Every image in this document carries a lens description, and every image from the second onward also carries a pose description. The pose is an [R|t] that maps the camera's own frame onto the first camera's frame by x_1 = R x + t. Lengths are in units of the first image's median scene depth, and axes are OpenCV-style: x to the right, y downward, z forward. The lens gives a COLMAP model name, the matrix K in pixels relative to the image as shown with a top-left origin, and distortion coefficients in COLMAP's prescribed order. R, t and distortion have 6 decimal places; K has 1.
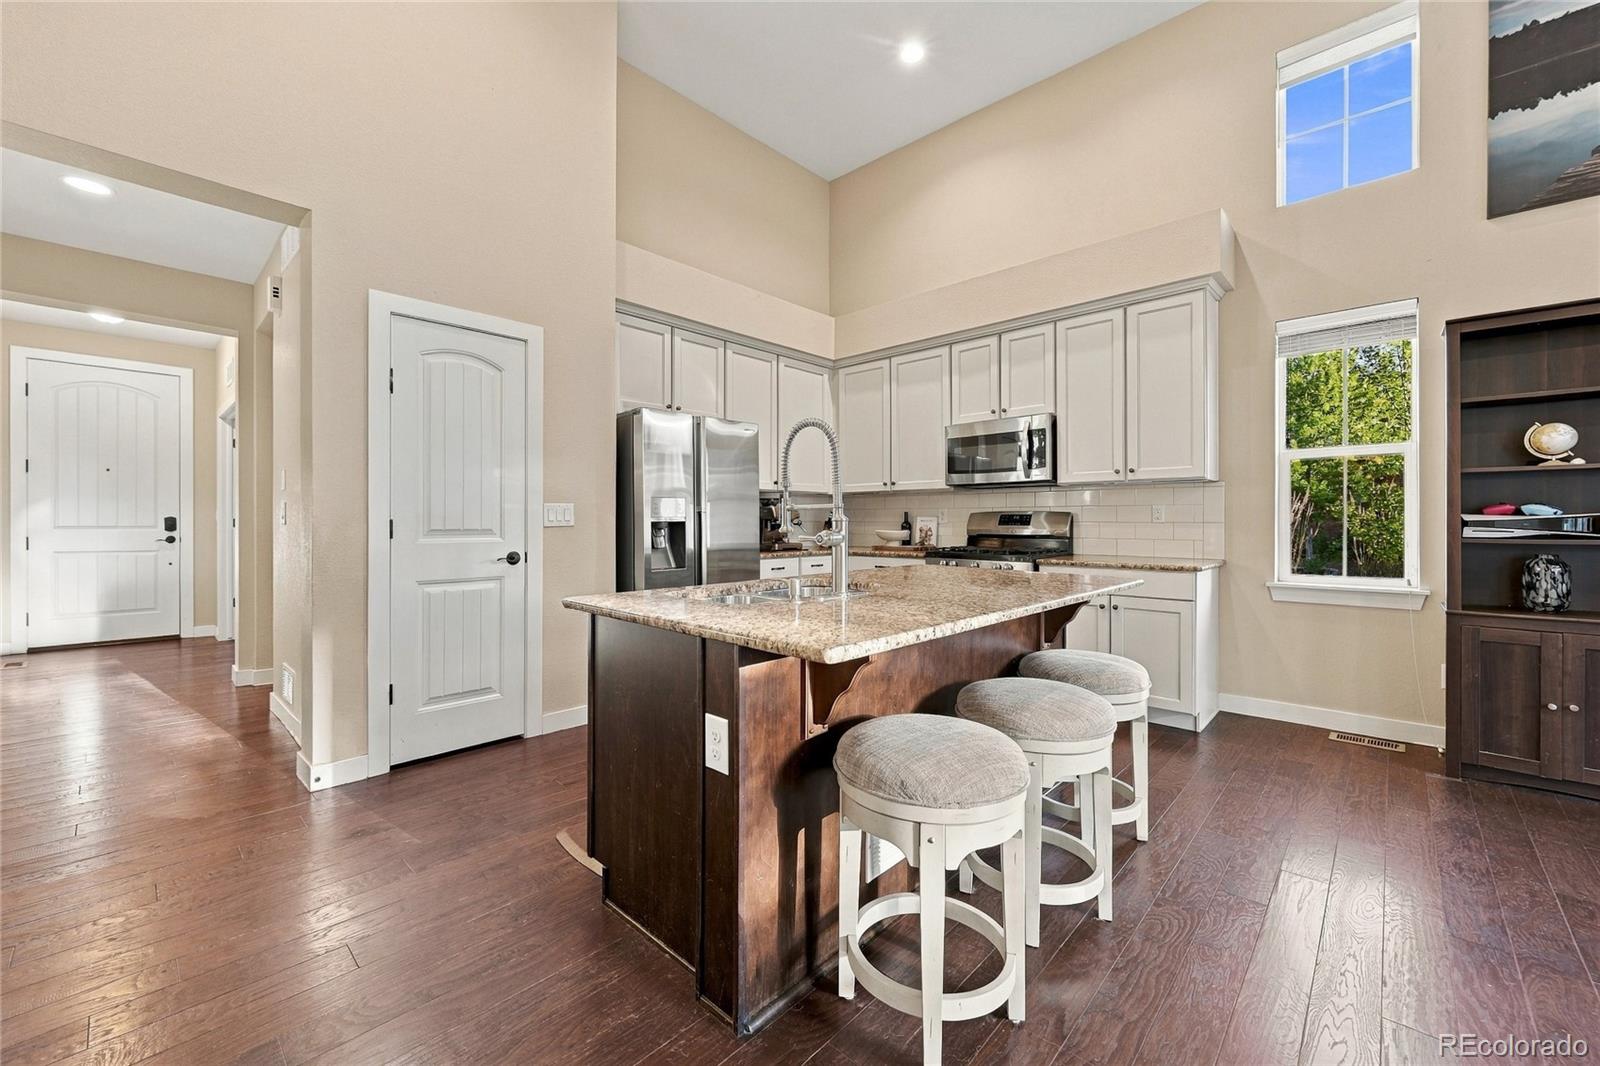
lens RADIAL K [[639.7, 0, 807.1], [0, 639.7, 525.8], [0, 0, 1]] dist [-0.000278, 0.000621]
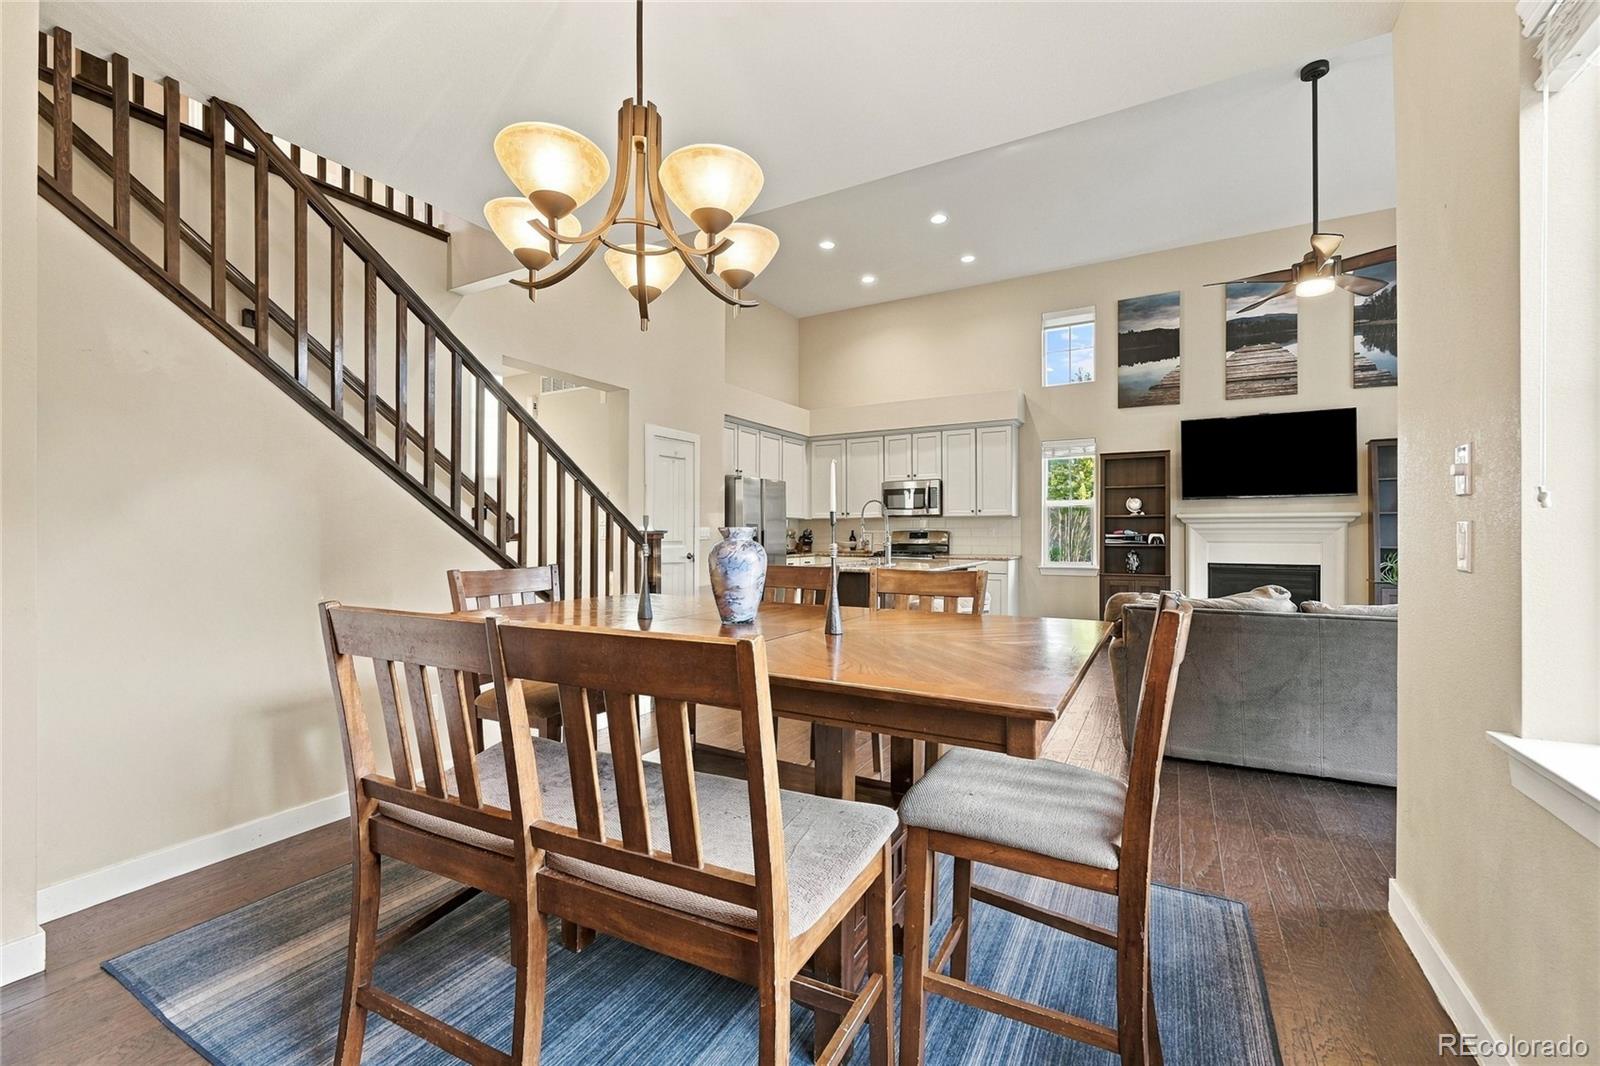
lens RADIAL K [[639.7, 0, 802.6], [0, 639.7, 533.1], [0, 0, 1]] dist [-0.000278, 0.000621]
pose [[0.975821, 0.002664, 0.218556, -0.448319], [-0.000823, 0.999963, -0.008516, 0.000289], [-0.218570, 0.008131, 0.975787, -0.798070]]
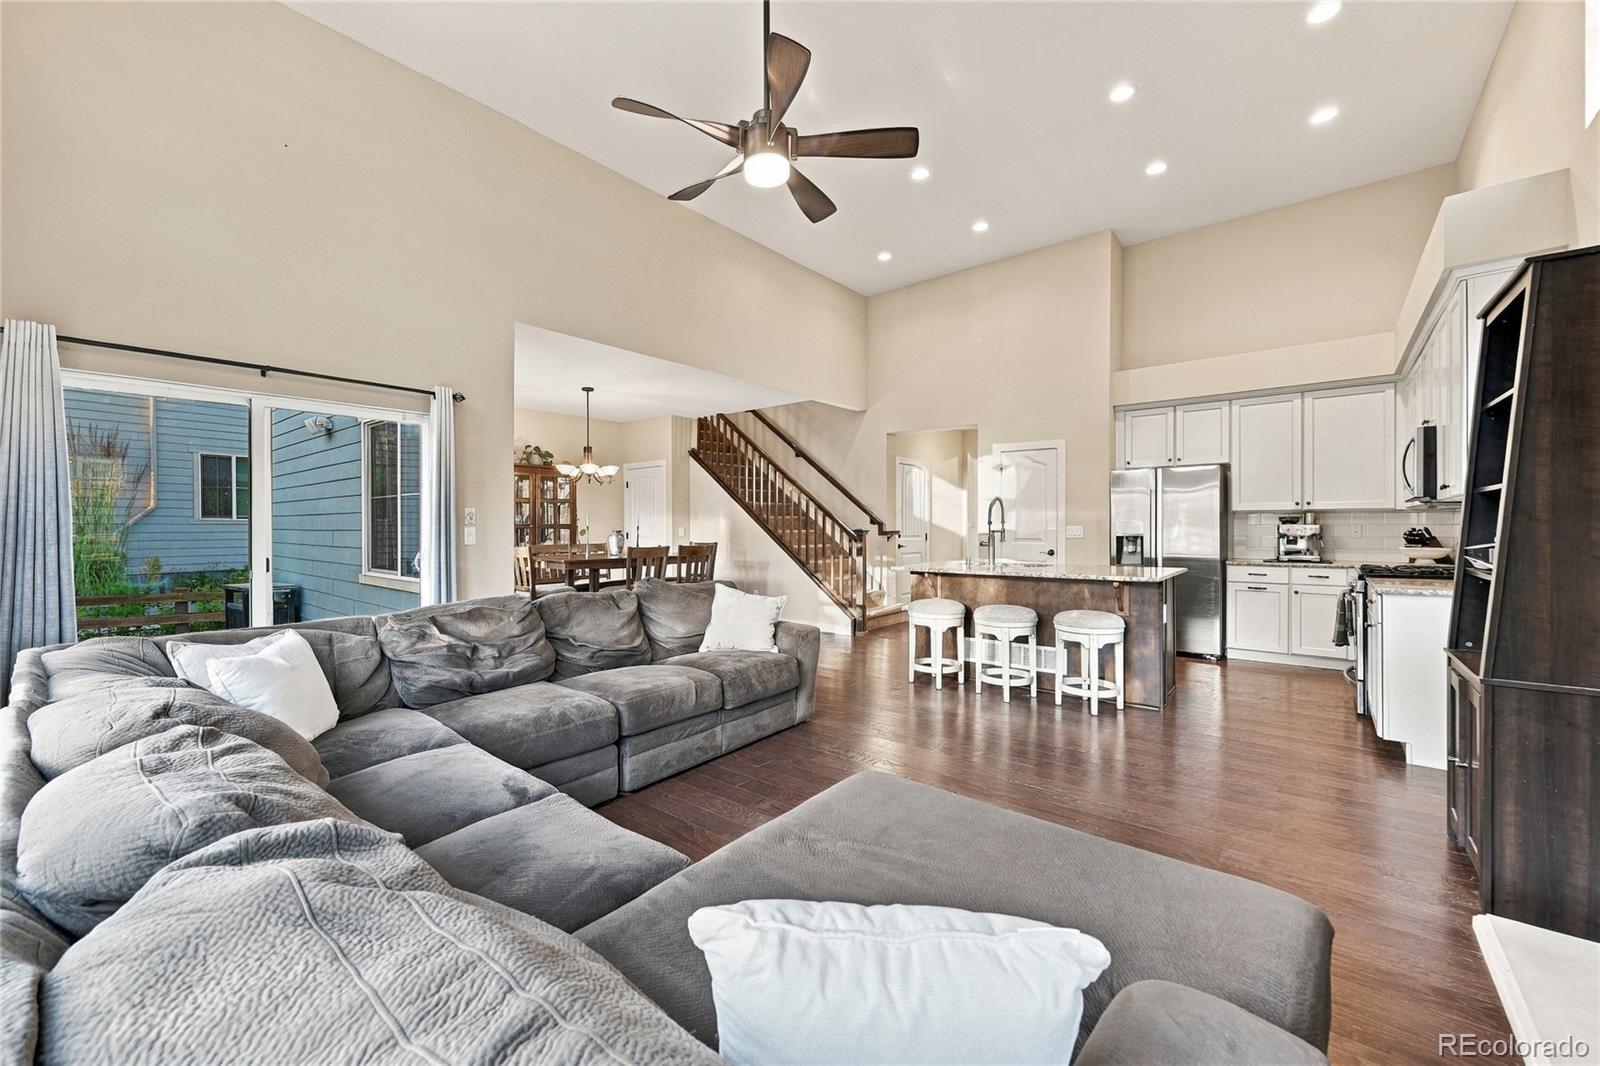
lens RADIAL K [[639.7, 0, 802.7], [0, 639.7, 524.2], [0, 0, 1]] dist [-0.000278, 0.000621]
pose [[0.077840, -0.004549, -0.996955, 1.291961], [-0.006681, 0.999965, -0.005085, -0.022028], [0.996943, 0.007056, 0.077807, 0.017336]]
